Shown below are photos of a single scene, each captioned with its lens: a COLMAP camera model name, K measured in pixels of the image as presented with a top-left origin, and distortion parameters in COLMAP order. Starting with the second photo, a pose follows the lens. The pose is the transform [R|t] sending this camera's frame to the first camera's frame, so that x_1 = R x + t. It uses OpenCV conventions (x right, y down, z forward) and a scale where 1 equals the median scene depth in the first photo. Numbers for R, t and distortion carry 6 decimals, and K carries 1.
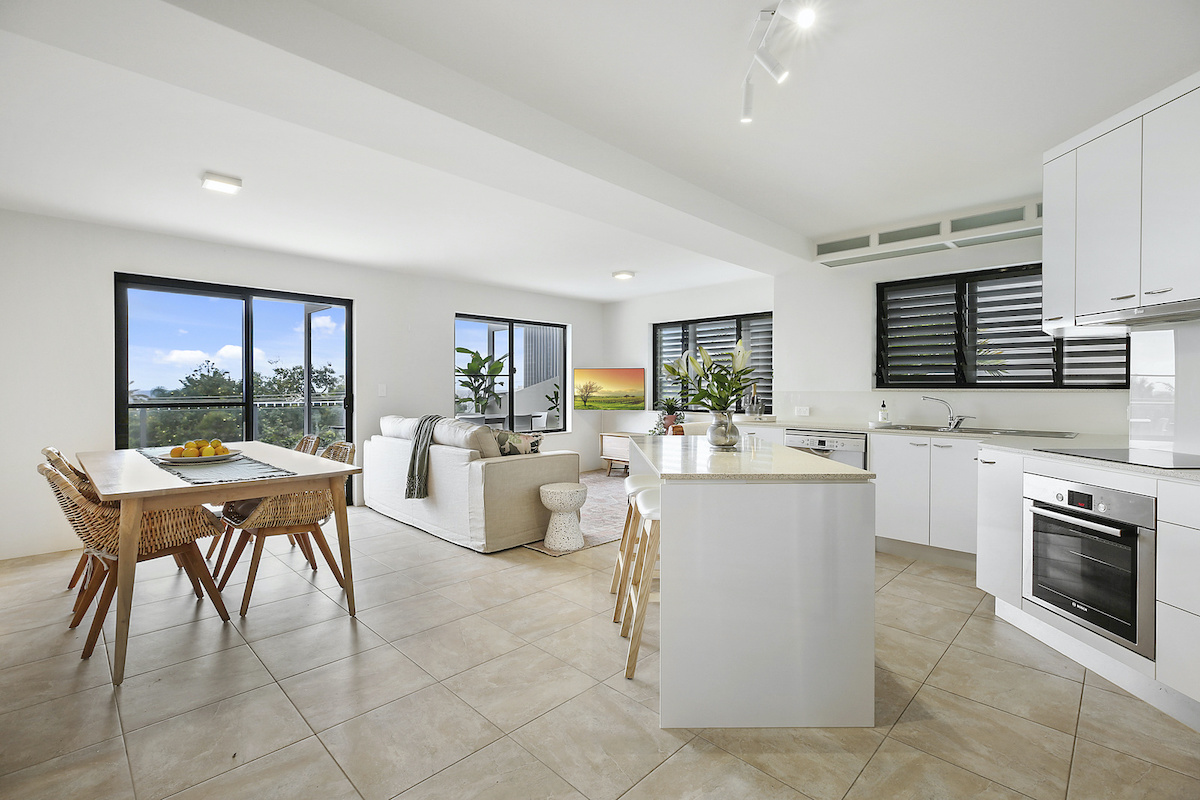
lens RADIAL K [[542.2, 0, 599.2], [0, 542.2, 393.1], [0, 0, 1]] dist [0.001228, 0.000110]
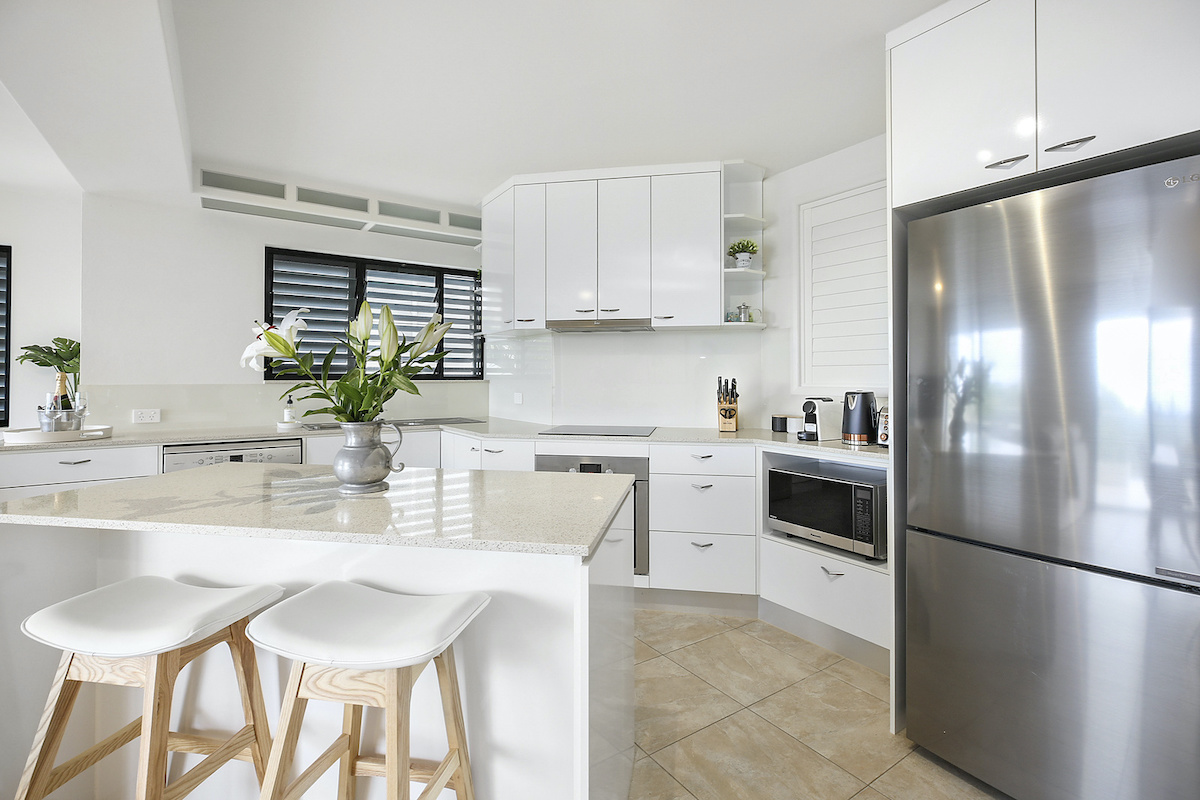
lens RADIAL K [[546.4, 0, 599.4], [0, 546.4, 373.2], [0, 0, 1]] dist [0.001367, 0.000117]
pose [[0.192258, 0.007376, 0.981317, -0.210669], [0.009420, 0.999912, -0.009362, -0.008120], [-0.981299, 0.011044, 0.192172, 0.457940]]
